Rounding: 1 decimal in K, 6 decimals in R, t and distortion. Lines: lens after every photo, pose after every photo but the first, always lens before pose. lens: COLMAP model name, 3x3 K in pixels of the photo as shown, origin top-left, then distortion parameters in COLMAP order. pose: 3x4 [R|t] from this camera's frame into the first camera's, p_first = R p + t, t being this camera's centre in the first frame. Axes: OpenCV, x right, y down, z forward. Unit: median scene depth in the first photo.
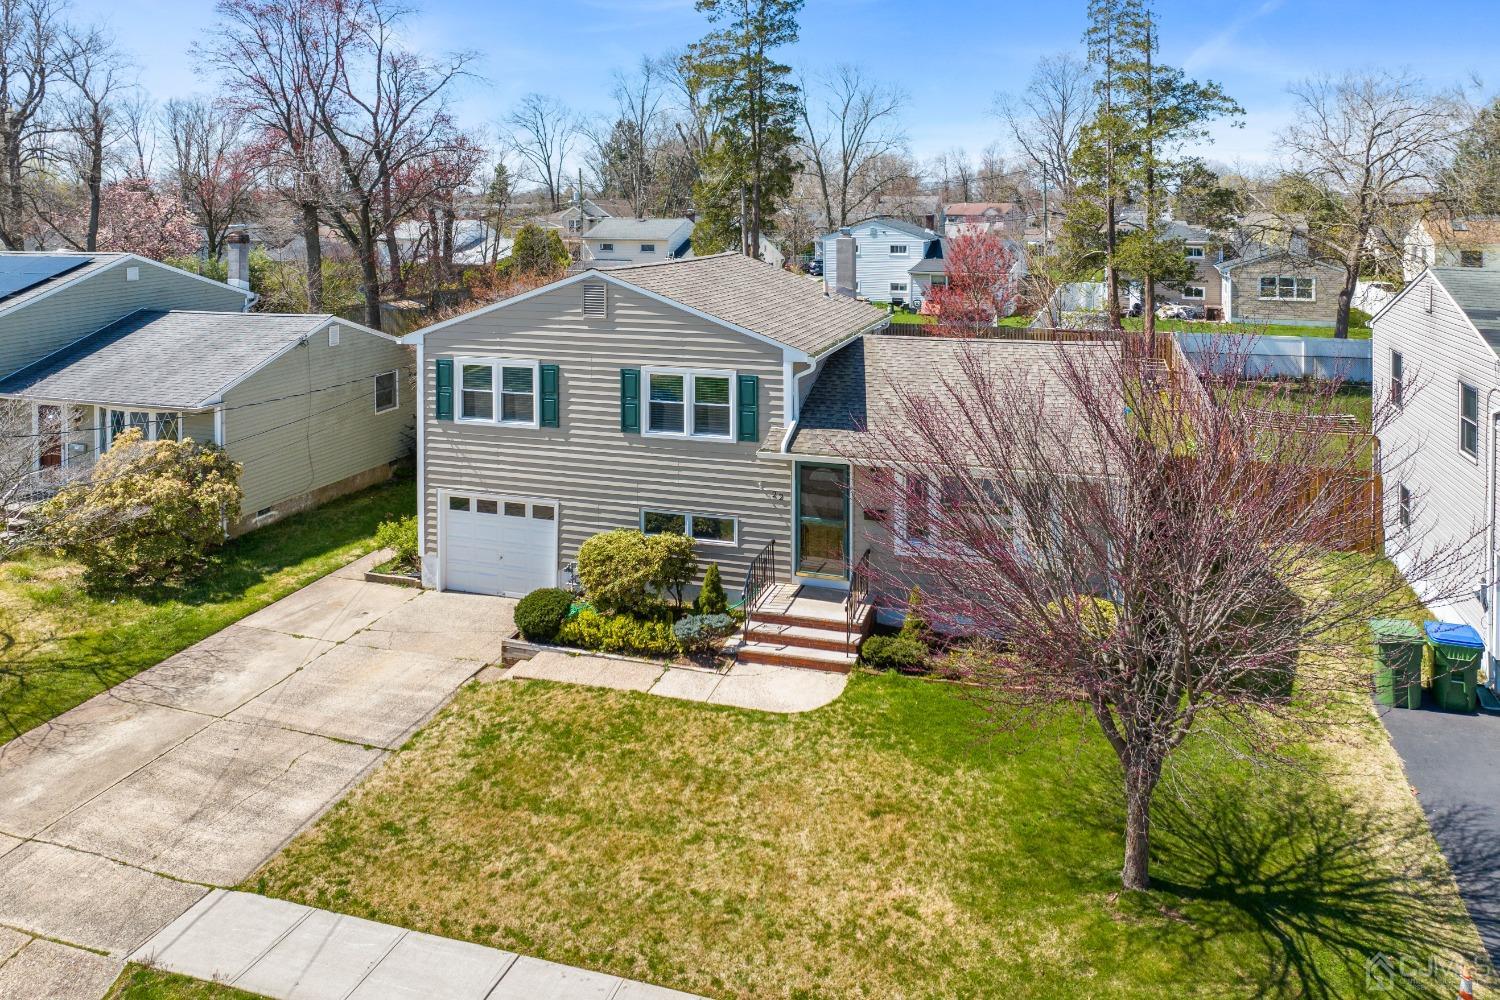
lens RADIAL K [[1075.6, 0, 751.3], [0, 1075.6, 285.3], [0, 0, 1]] dist [-0.046716, 0.010172]
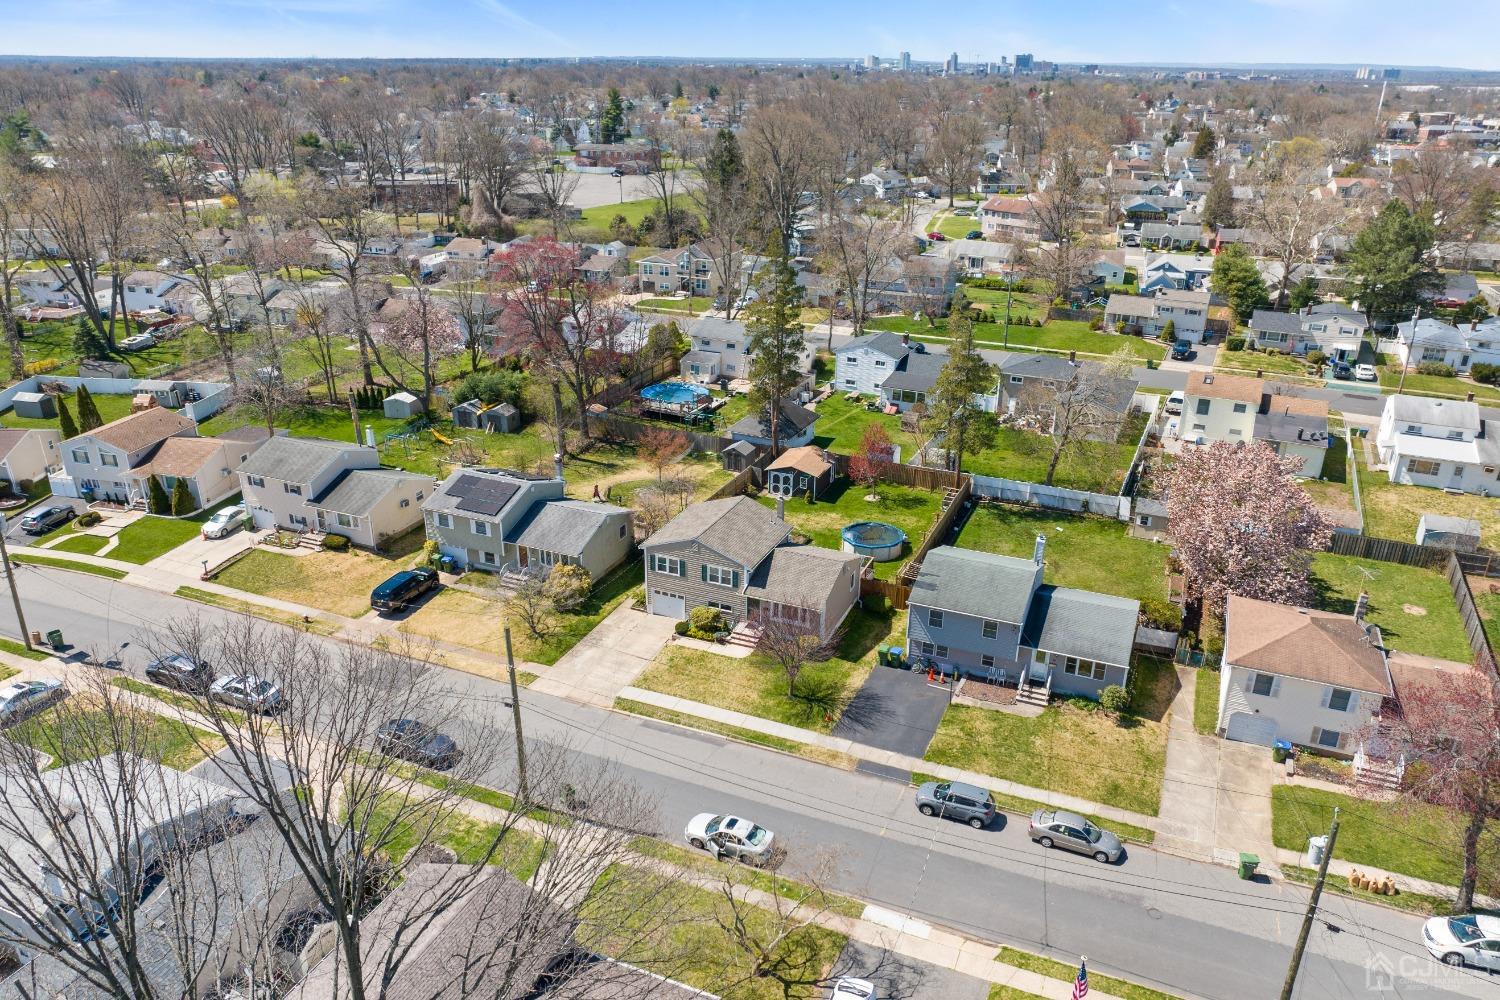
lens RADIAL K [[1075.6, 0, 737.4], [0, 1075.6, 518.8], [0, 0, 1]] dist [-0.046716, 0.010172]
pose [[0.993639, 0.050763, -0.100519, 0.413567], [-0.015134, 0.944732, 0.327493, -1.467953], [0.111588, -0.323889, 0.939492, -2.747213]]
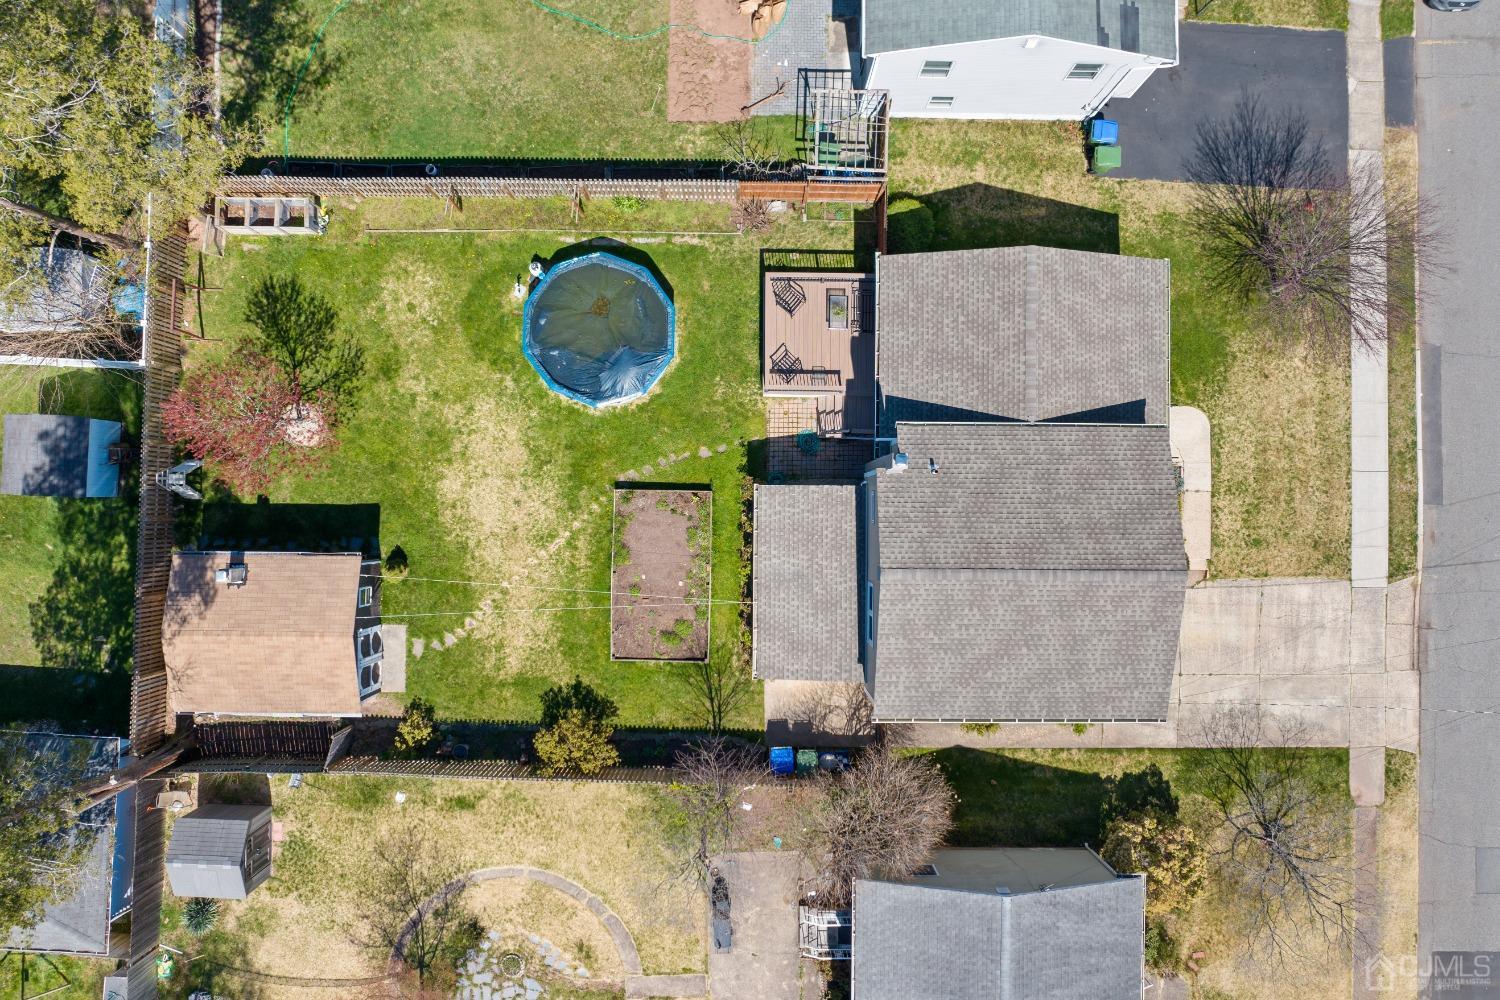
lens RADIAL K [[1075.6, 0, 739.1], [0, 1075.6, 488.3], [0, 0, 1]] dist [-0.046716, 0.010172]
pose [[-0.290708, -0.956673, 0.016285, 0.145016], [0.062741, -0.002077, 0.998028, -1.769991], [-0.954753, 0.291156, 0.060626, 1.688073]]
